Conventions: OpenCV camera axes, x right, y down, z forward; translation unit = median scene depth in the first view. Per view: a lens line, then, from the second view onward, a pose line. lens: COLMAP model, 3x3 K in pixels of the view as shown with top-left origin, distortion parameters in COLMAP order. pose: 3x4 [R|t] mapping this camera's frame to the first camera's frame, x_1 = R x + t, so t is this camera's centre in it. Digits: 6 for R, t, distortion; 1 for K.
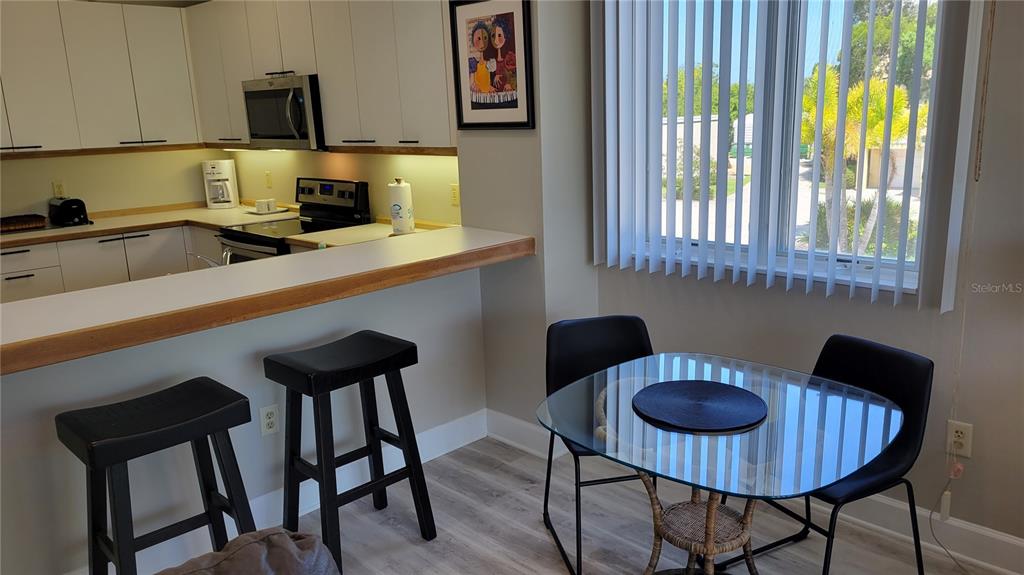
lens RADIAL K [[769.2, 0, 524.5], [0, 769.2, 286.8], [0, 0, 1]] dist [0.069691, -0.059878]
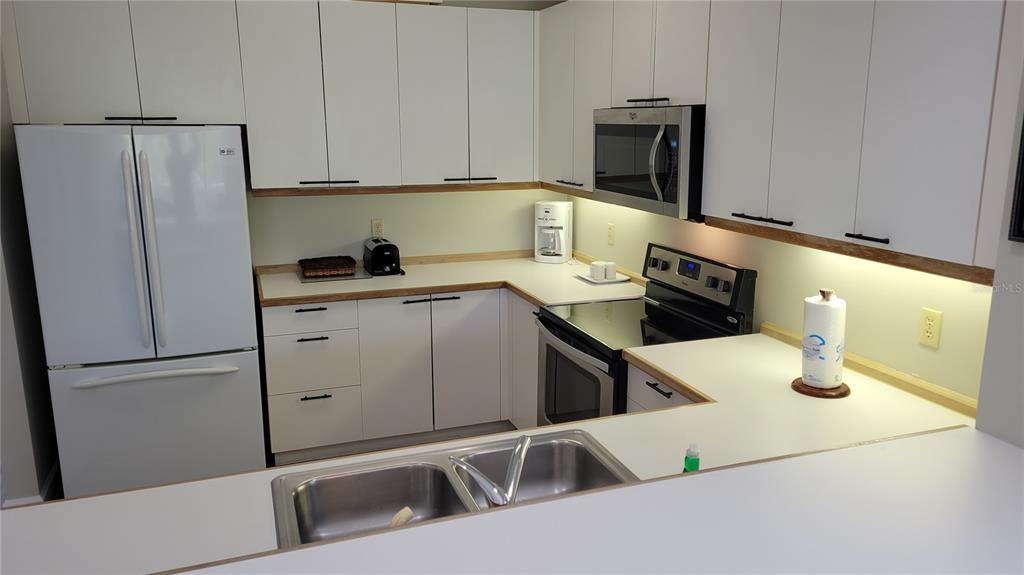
lens RADIAL K [[769.2, 0, 524.5], [0, 769.2, 286.8], [0, 0, 1]] dist [0.069691, -0.059878]
pose [[0.908390, 0.122057, -0.399912, -0.112467], [-0.124662, 0.992006, 0.019604, -0.104103], [0.399108, 0.032046, 0.916344, 0.315360]]
